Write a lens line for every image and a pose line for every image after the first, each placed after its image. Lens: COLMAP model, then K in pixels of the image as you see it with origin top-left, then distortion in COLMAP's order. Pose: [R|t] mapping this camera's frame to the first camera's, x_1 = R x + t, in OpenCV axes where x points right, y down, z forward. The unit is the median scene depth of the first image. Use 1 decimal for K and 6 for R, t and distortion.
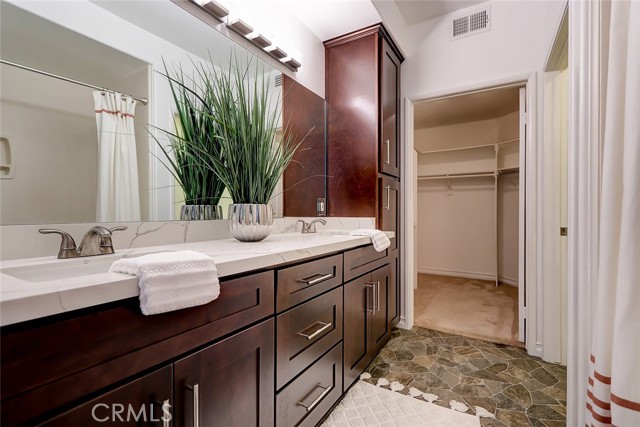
lens RADIAL K [[294.6, 0, 324.9], [0, 294.6, 215.3], [0, 0, 1]] dist [0.010725, -0.004323]
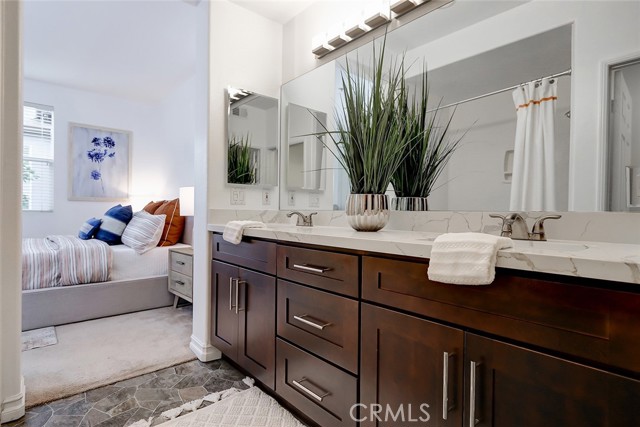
lens RADIAL K [[342.5, 0, 322.9], [0, 342.5, 215.9], [0, 0, 1]] dist [-0.004098, 0.000701]
pose [[-0.316162, -0.004217, -0.948696, 1.017145], [-0.024188, 0.999701, 0.003617, 0.023135], [0.948397, 0.024091, -0.316170, 1.513167]]
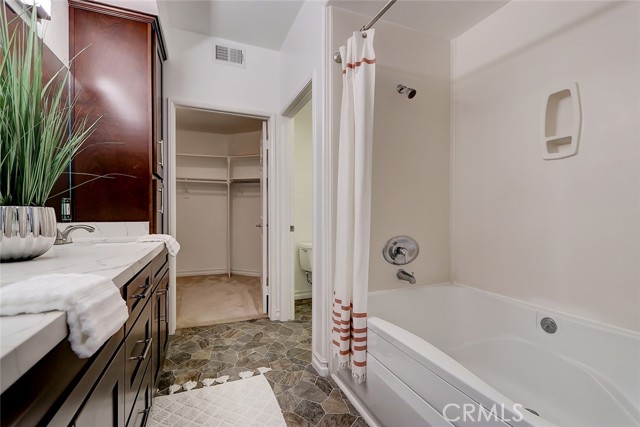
lens RADIAL K [[294.6, 0, 318.1], [0, 294.6, 215.9], [0, 0, 1]] dist [0.010725, -0.004323]
pose [[0.603569, -0.005363, 0.797293, -0.248877], [0.007245, 0.999973, 0.001242, -0.007738], [-0.797278, 0.005026, 0.603591, 0.015984]]
